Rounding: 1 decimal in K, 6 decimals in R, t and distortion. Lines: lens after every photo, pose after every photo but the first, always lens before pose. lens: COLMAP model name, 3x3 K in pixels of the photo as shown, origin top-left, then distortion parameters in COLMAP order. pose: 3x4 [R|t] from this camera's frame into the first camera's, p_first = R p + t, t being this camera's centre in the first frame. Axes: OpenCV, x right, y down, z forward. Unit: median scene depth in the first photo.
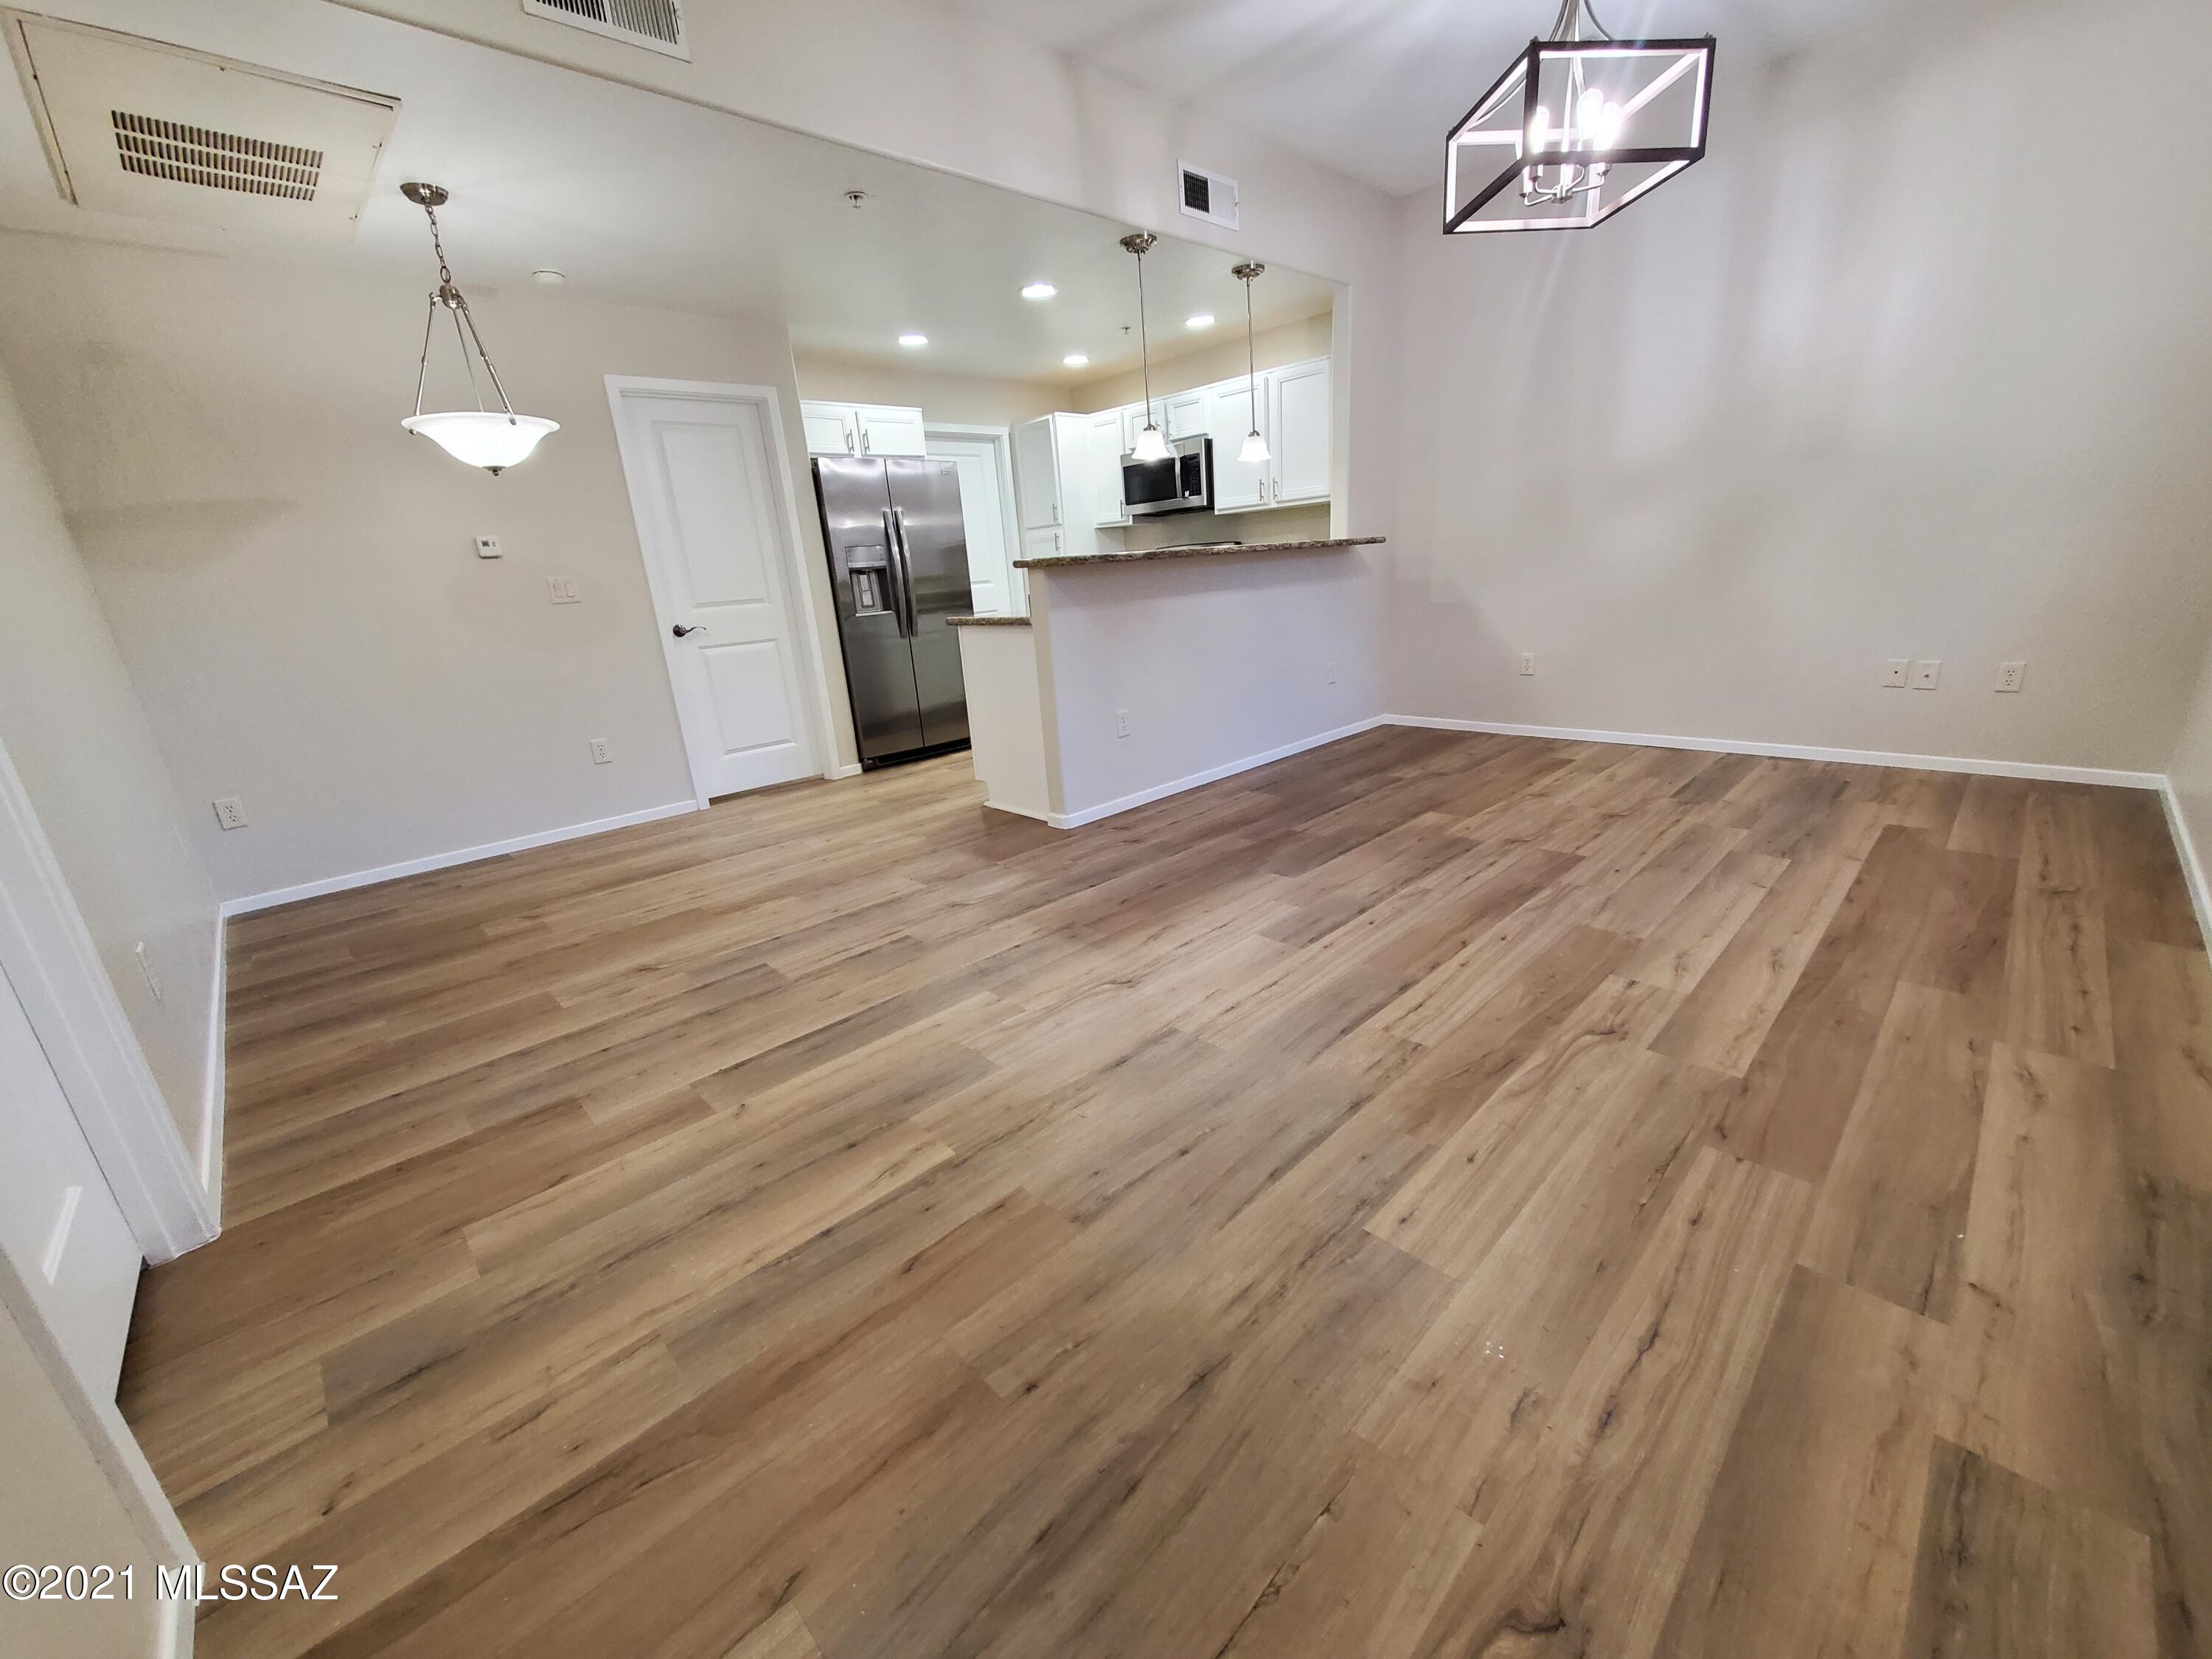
lens RADIAL K [[876.9, 0, 1113.3], [0, 876.9, 836.5], [0, 0, 1]] dist [0.000857, -0.001271]
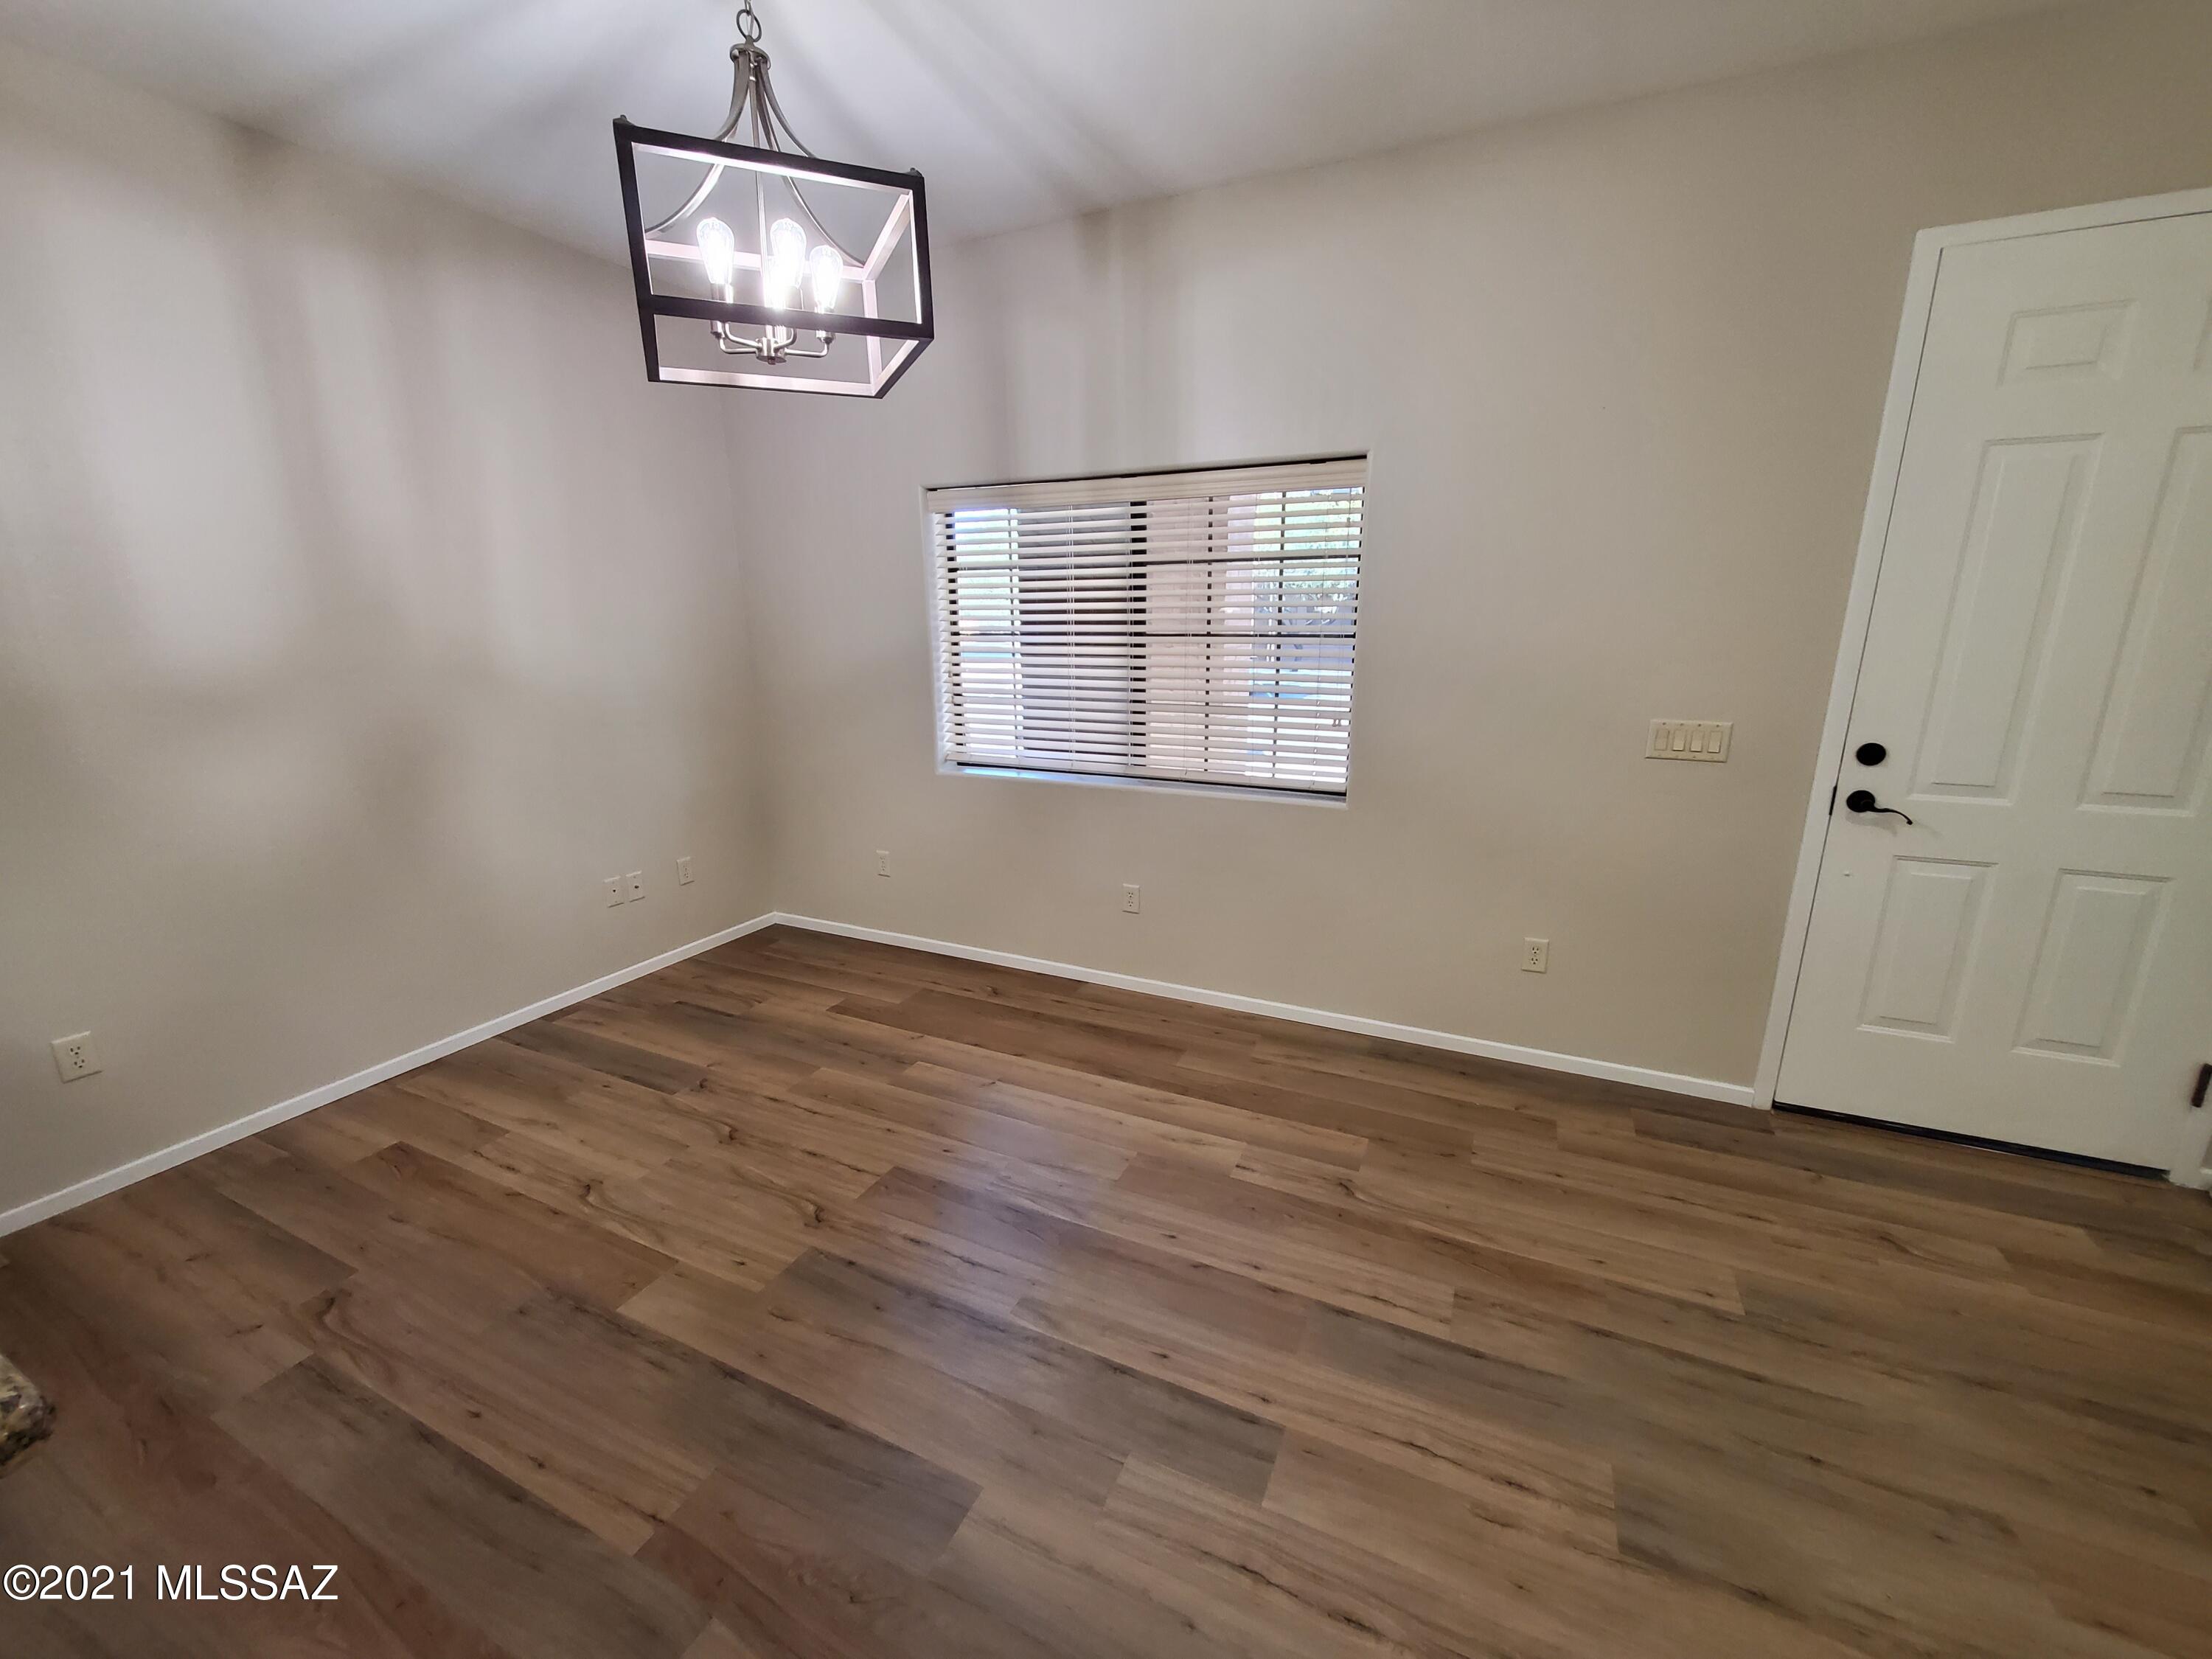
lens RADIAL K [[876.9, 0, 1111.4], [0, 876.9, 835.7], [0, 0, 1]] dist [0.000857, -0.001271]
pose [[-0.350812, -0.156151, 0.923335, -0.226865], [0.307391, 0.912163, 0.271051, -0.401192], [-0.884558, 0.378913, -0.271998, 0.891641]]
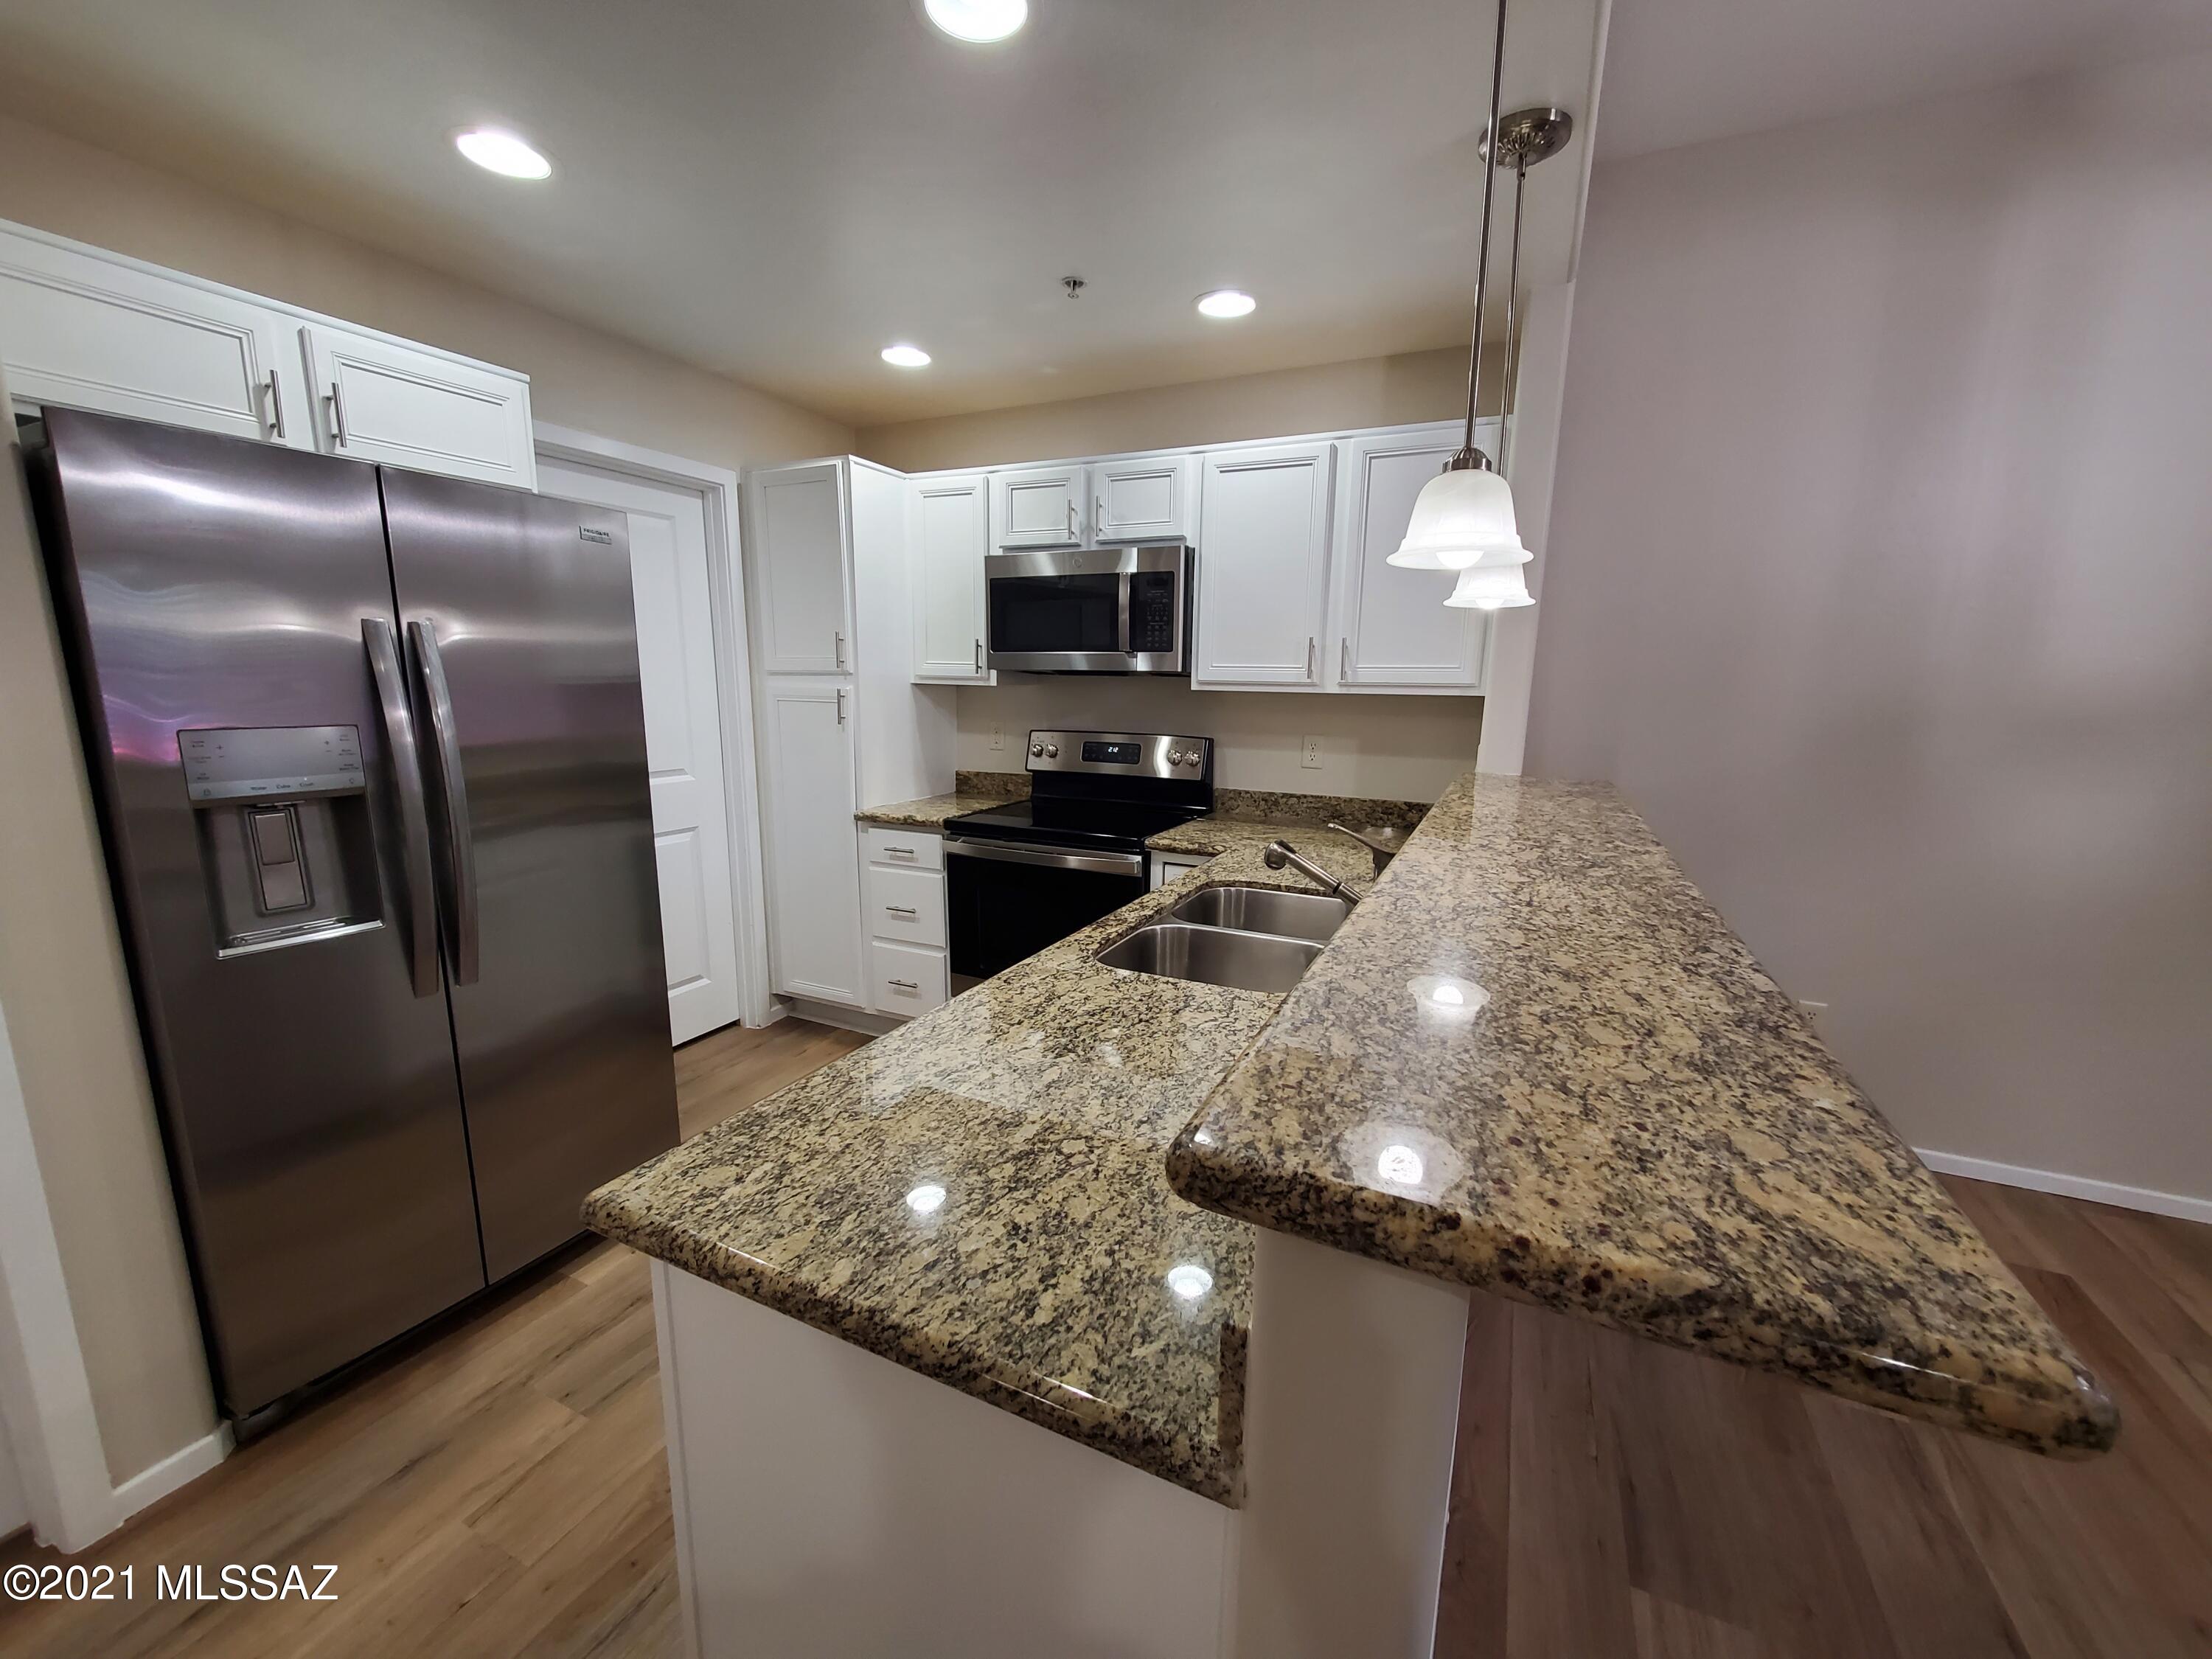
lens RADIAL K [[876.9, 0, 1118.6], [0, 876.9, 841.1], [0, 0, 1]] dist [0.000857, -0.001271]
pose [[0.928927, 0.016507, 0.369894, -0.197839], [0.029194, 0.992630, -0.117614, -0.391555], [-0.369110, 0.120053, 0.921599, 0.981765]]
